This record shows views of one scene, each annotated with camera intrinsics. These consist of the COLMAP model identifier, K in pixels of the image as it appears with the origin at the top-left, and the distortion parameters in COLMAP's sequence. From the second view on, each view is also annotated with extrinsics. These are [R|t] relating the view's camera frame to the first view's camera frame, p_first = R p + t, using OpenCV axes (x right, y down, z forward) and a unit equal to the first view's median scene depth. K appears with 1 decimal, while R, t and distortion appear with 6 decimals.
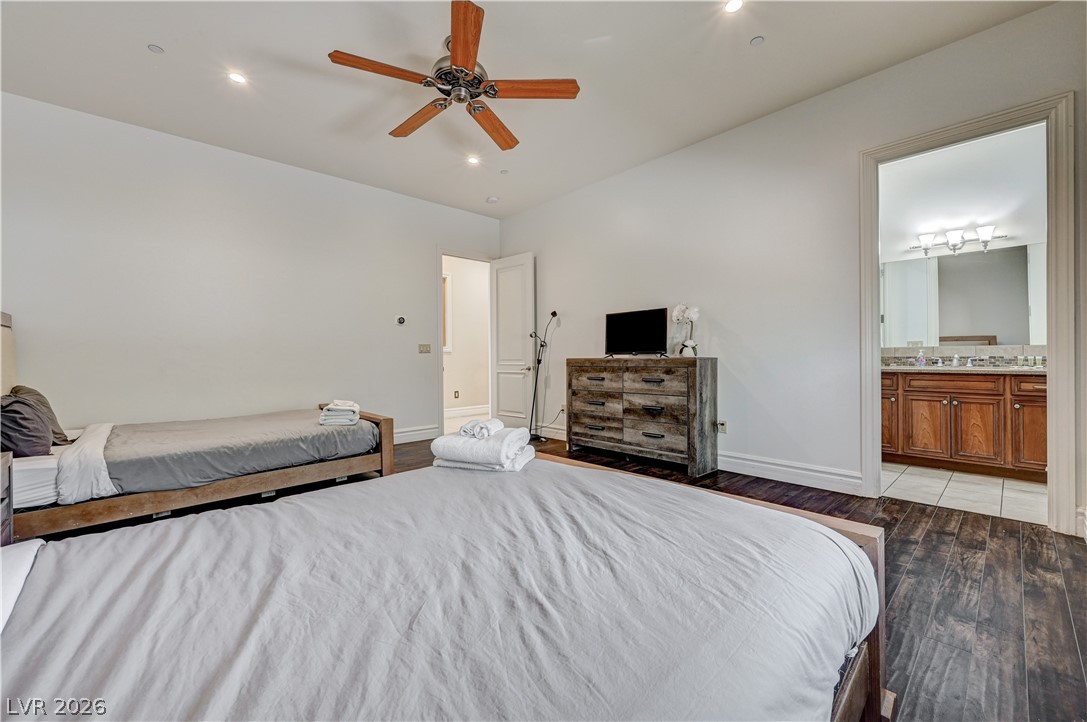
lens RADIAL K [[437.8, 0, 546.2], [0, 437.8, 357.2], [0, 0, 1]] dist [-0.000034, -0.000010]
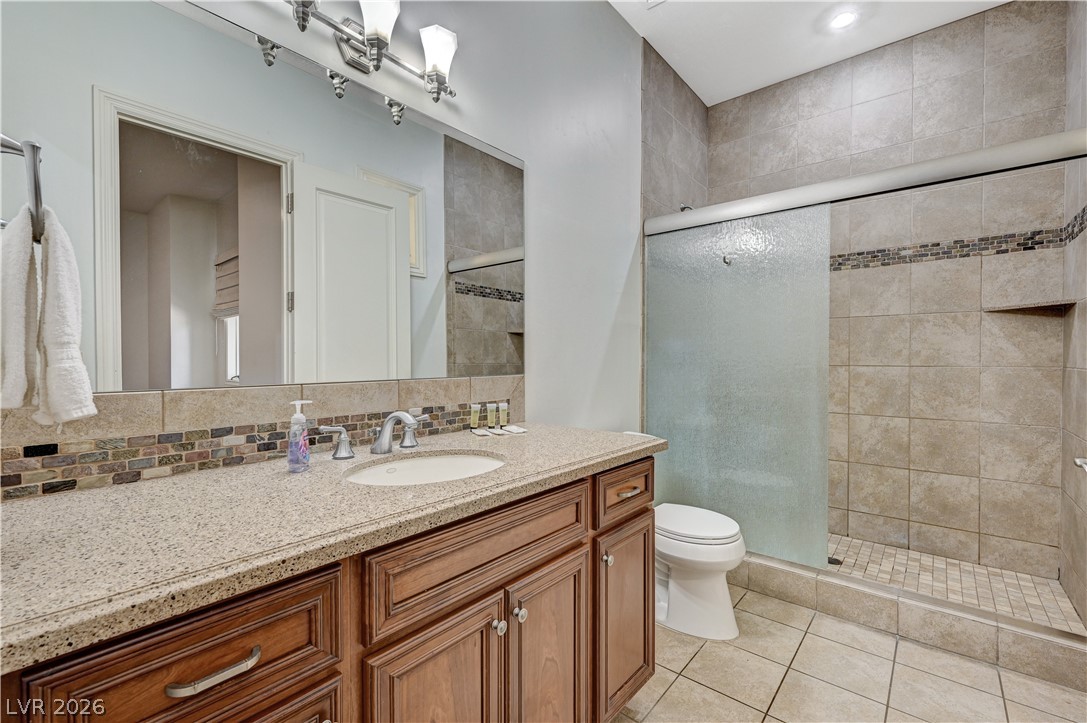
lens RADIAL K [[475.0, 0, 545.5], [0, 475.0, 371.9], [0, 0, 1]] dist [-0.000475, -0.000109]
pose [[-0.113959, -0.008303, 0.993451, 0.632568], [0.009784, 0.999907, 0.009479, -0.034335], [-0.993437, 0.010800, -0.113867, 0.966786]]
